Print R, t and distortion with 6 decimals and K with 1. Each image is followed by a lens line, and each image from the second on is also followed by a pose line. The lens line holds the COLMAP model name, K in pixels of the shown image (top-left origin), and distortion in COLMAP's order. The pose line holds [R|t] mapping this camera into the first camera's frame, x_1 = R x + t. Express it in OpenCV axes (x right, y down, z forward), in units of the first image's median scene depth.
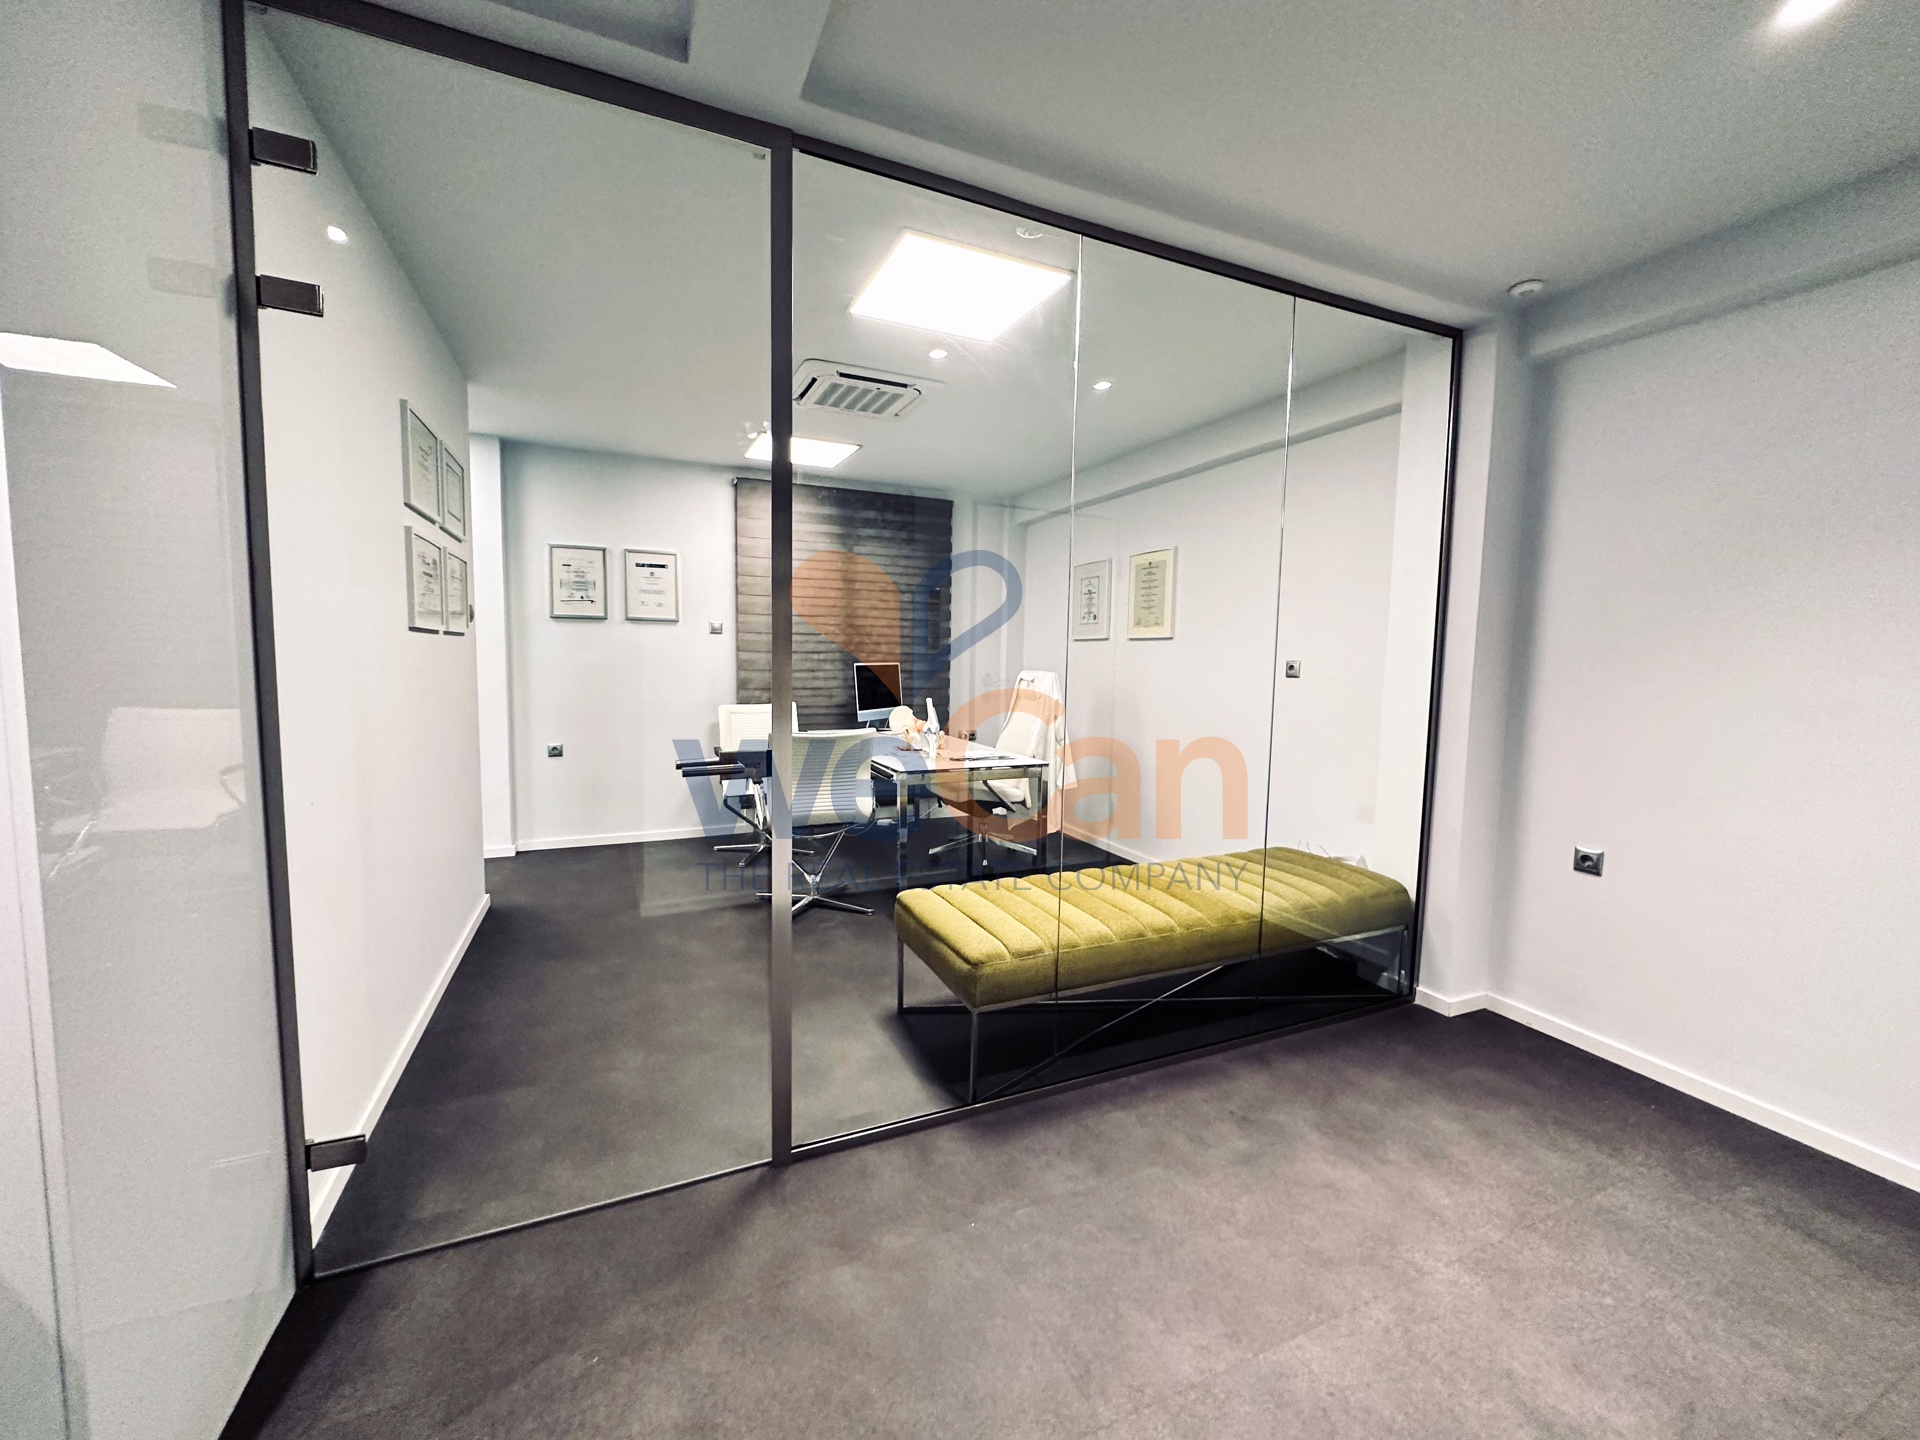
lens RADIAL K [[753.1, 0, 962.0], [0, 753.1, 713.6], [0, 0, 1]] dist [-0.000005, 0.000246]
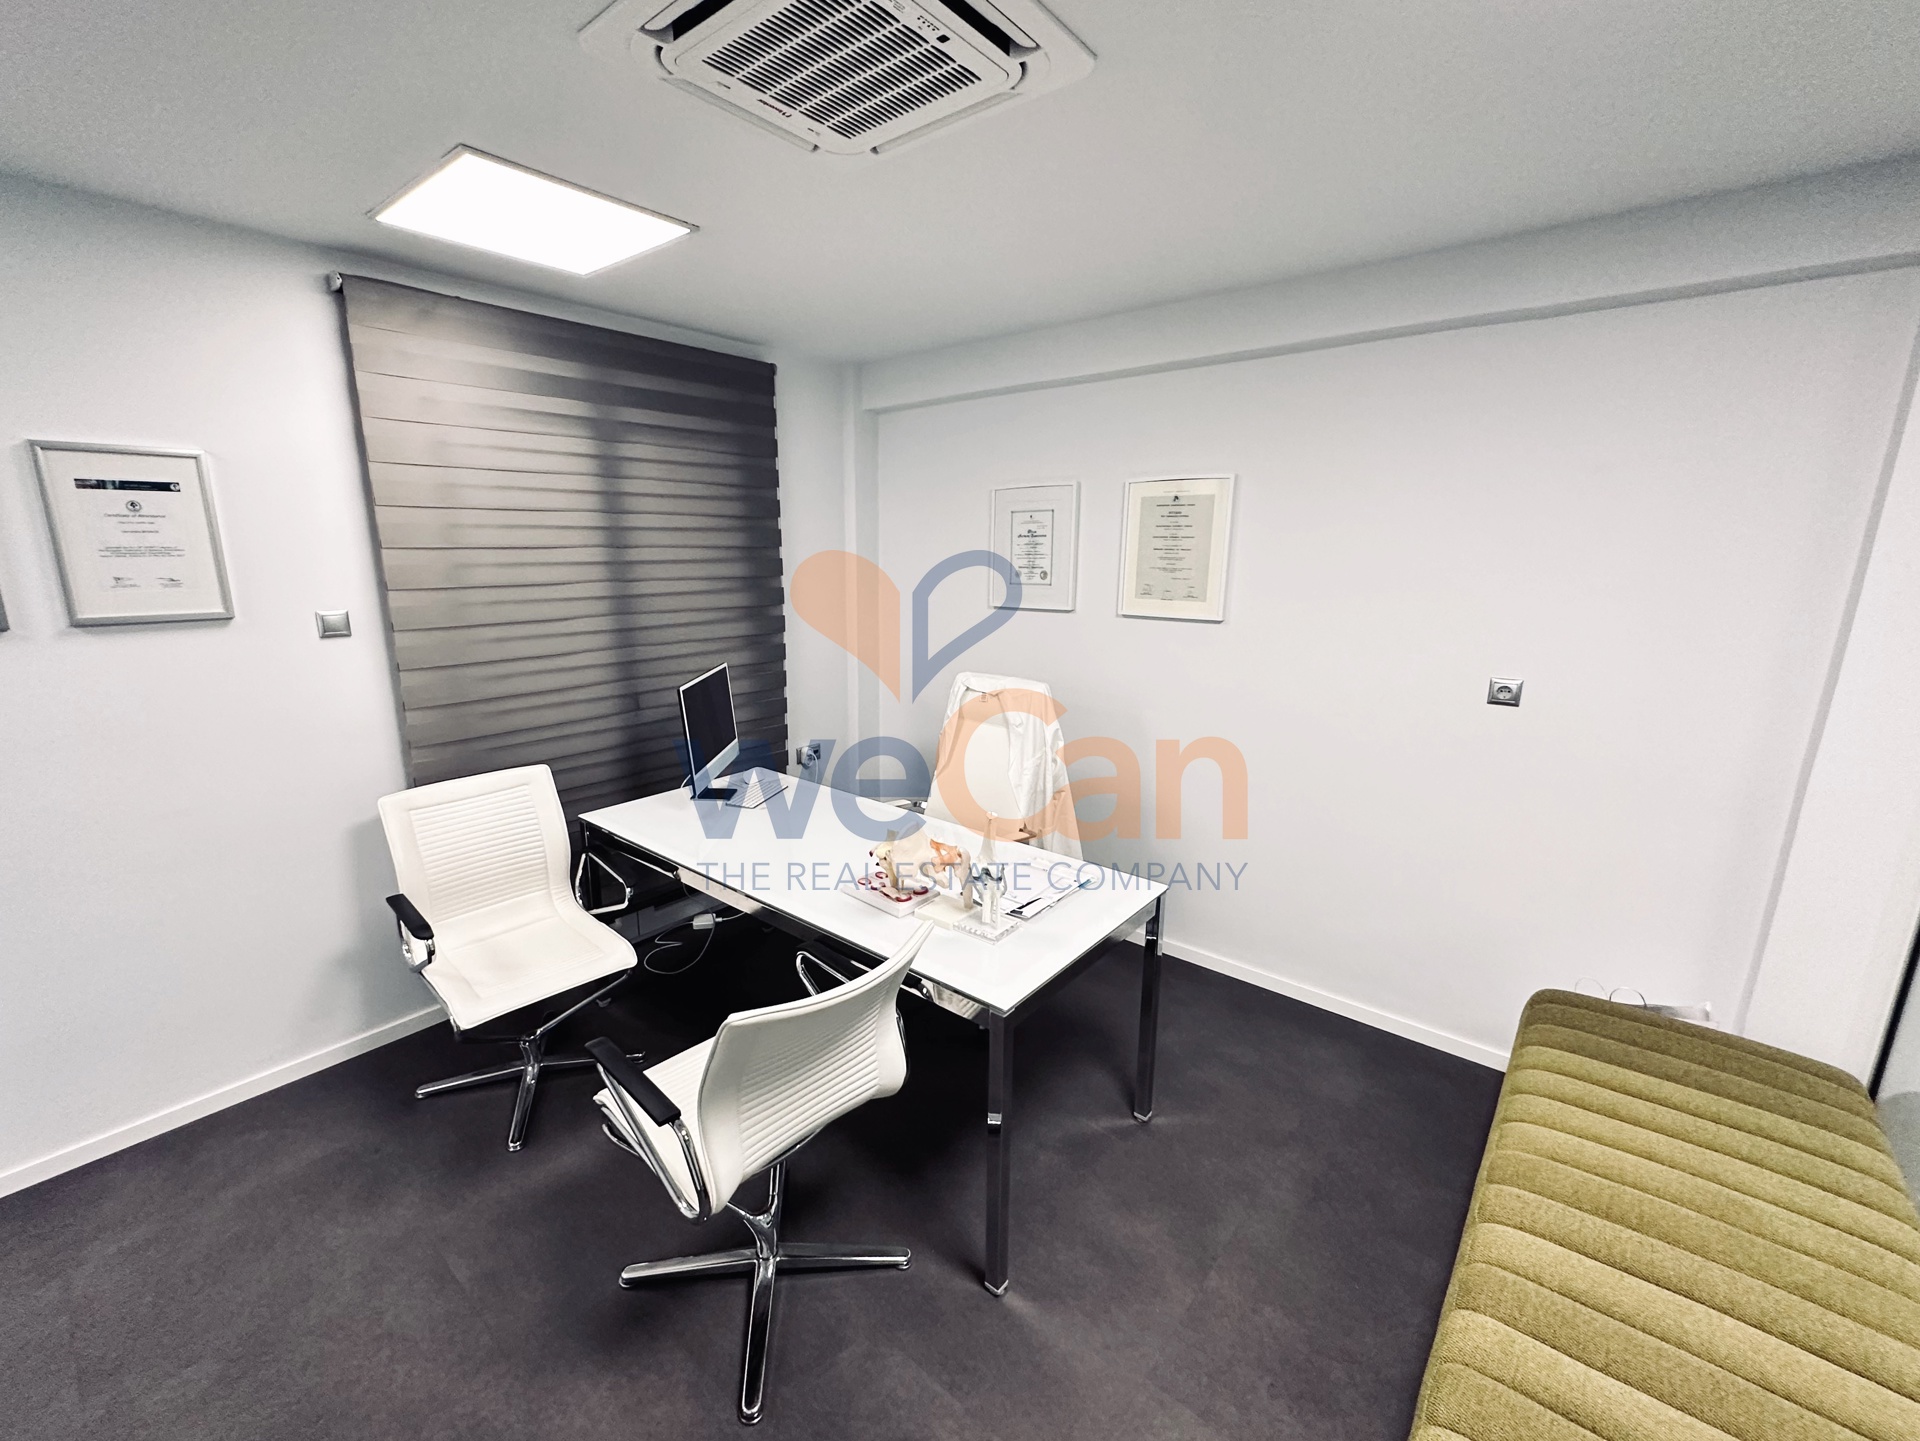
lens RADIAL K [[798.9, 0, 913.4], [0, 798.9, 724.1], [0, 0, 1]] dist [-0.000412, -0.000081]
pose [[0.913502, -0.105257, 0.392982, -0.226842], [0.045123, 0.986206, 0.159255, -0.129113], [-0.404324, -0.127748, 0.905651, 0.462437]]
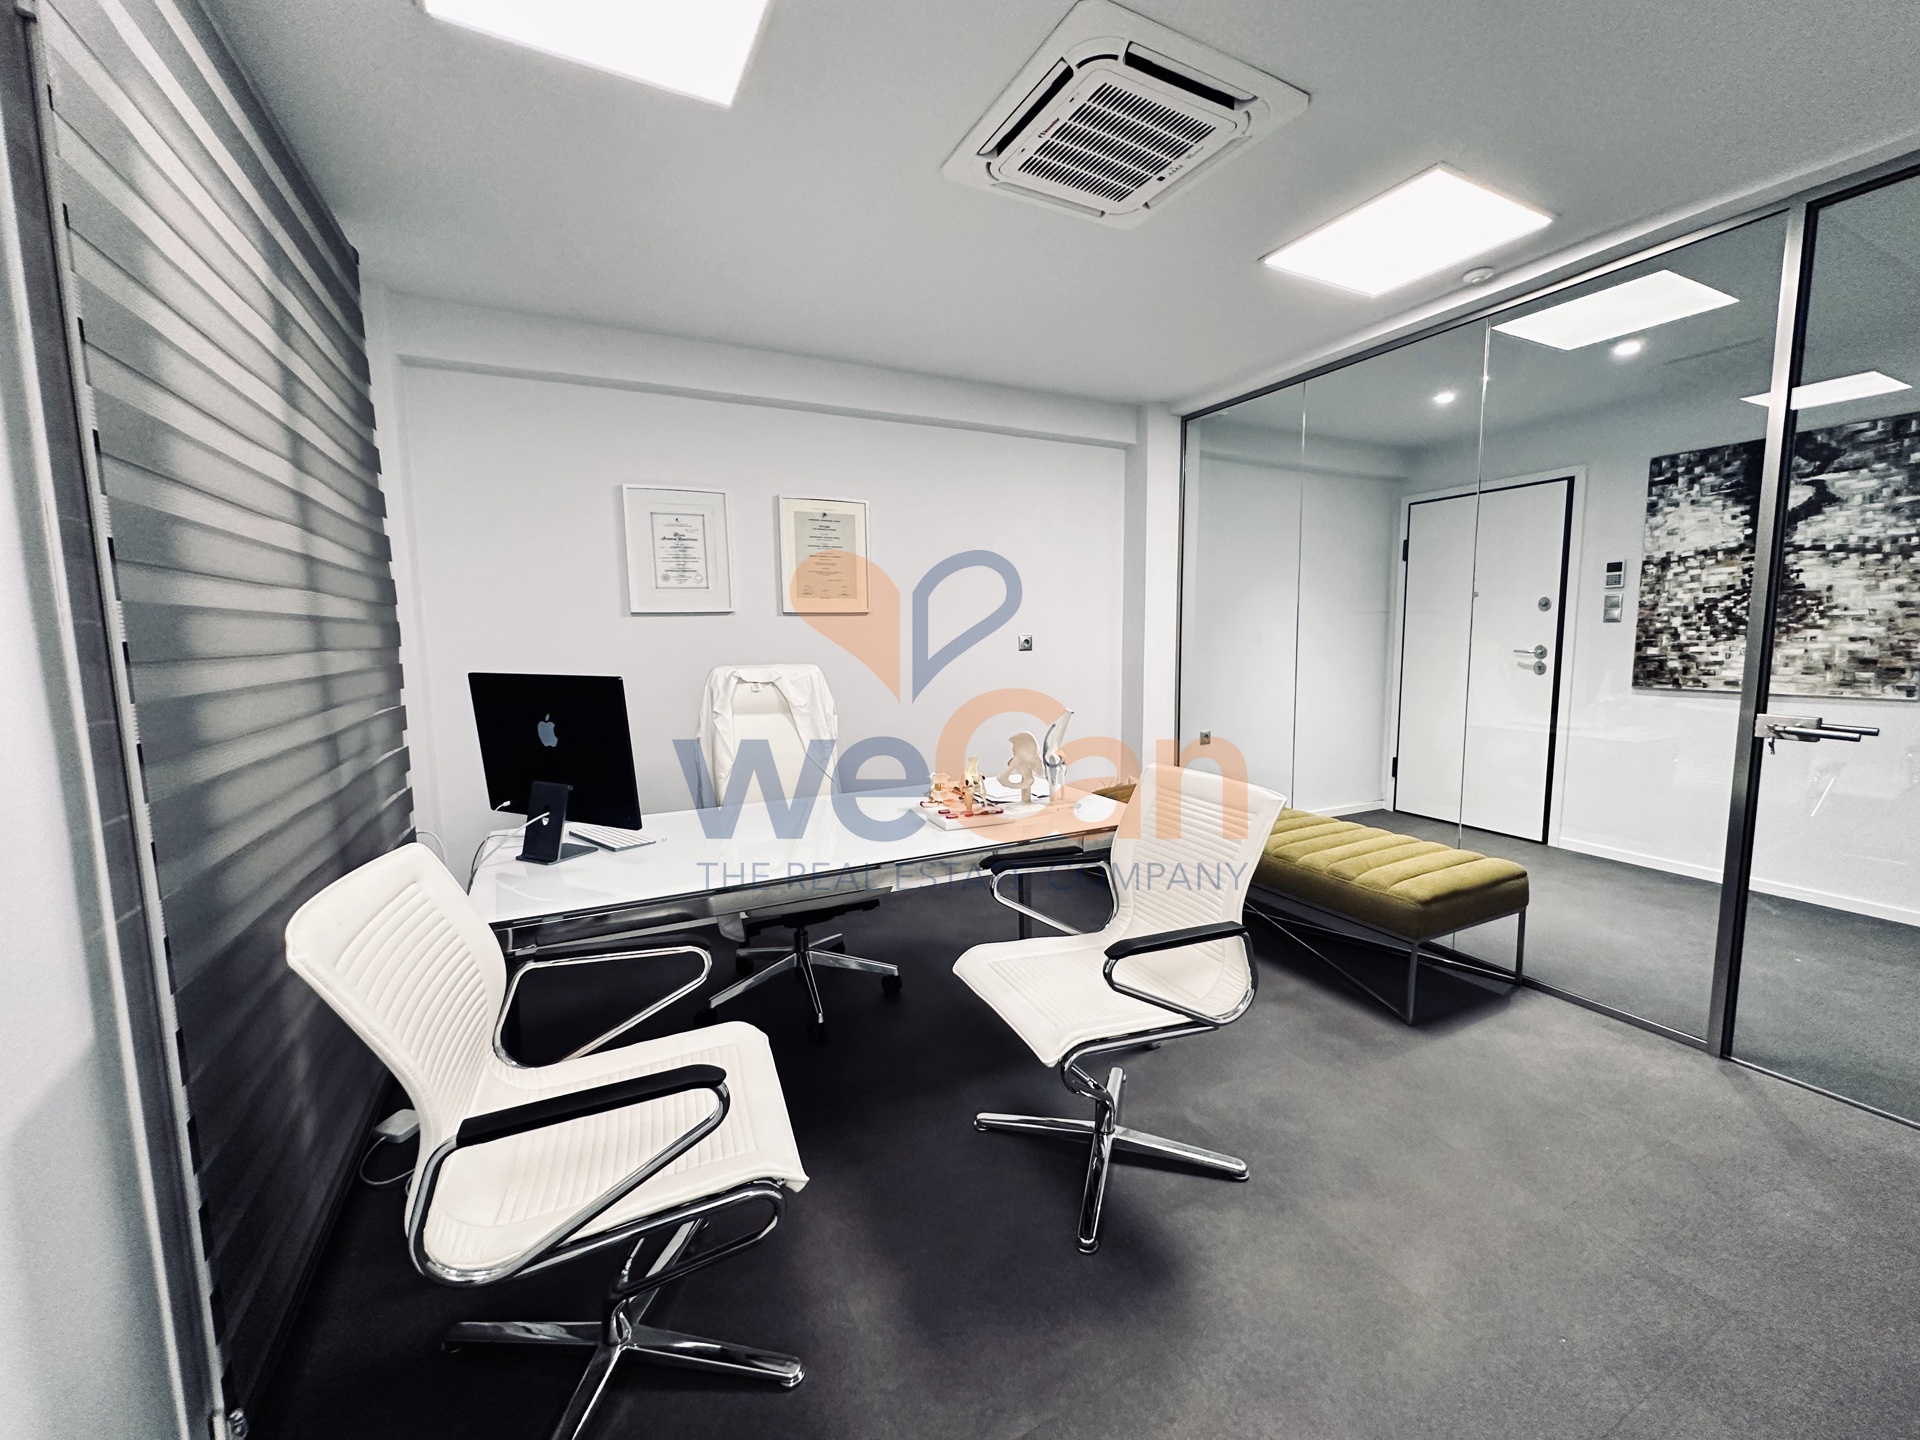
lens RADIAL K [[753.1, 0, 962.0], [0, 753.1, 713.6], [0, 0, 1]] dist [-0.000005, 0.000246]
pose [[-0.044207, -0.127518, 0.990851, -0.538456], [0.090283, 0.987252, 0.131083, -0.086840], [-0.994935, 0.095252, -0.032130, 0.898745]]
